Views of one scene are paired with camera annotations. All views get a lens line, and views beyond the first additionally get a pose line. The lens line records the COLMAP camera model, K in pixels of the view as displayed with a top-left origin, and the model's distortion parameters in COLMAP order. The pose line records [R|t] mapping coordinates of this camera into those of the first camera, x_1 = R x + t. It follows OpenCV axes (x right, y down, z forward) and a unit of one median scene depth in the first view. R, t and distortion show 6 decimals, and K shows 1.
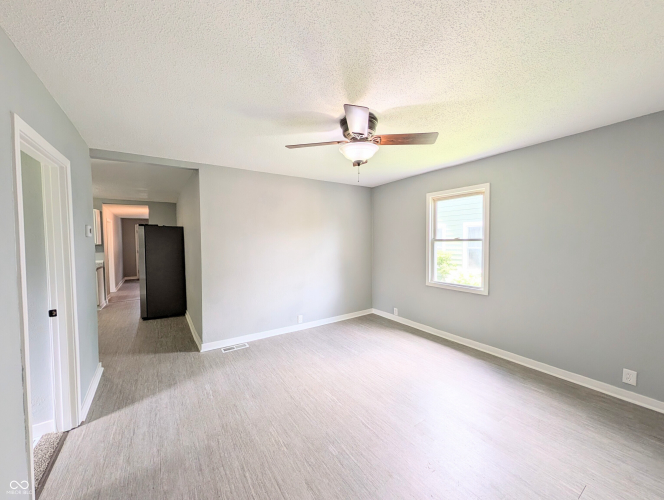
lens RADIAL K [[257.0, 0, 330.1], [0, 257.0, 248.7], [0, 0, 1]] dist [0.001922, 0.000182]
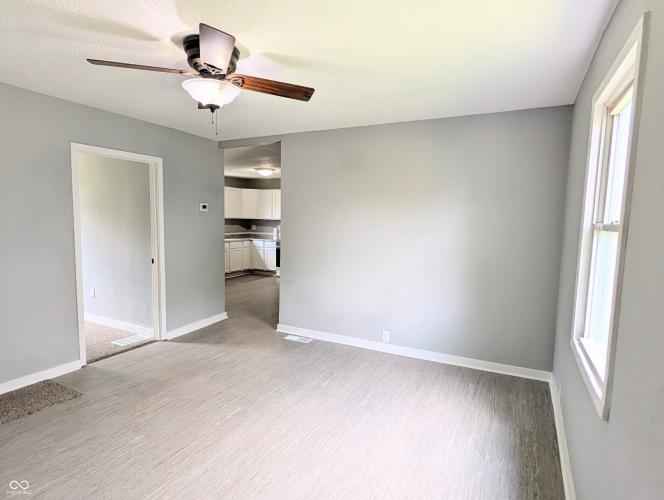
lens RADIAL K [[353.7, 0, 332.0], [0, 353.7, 250.0], [0, 0, 1]] dist [-0.002624, -0.001201]
pose [[0.504354, 0.094927, -0.858263, 0.951129], [-0.055529, 0.995447, 0.077468, -0.026930], [0.861710, 0.008587, 0.507329, 0.648678]]
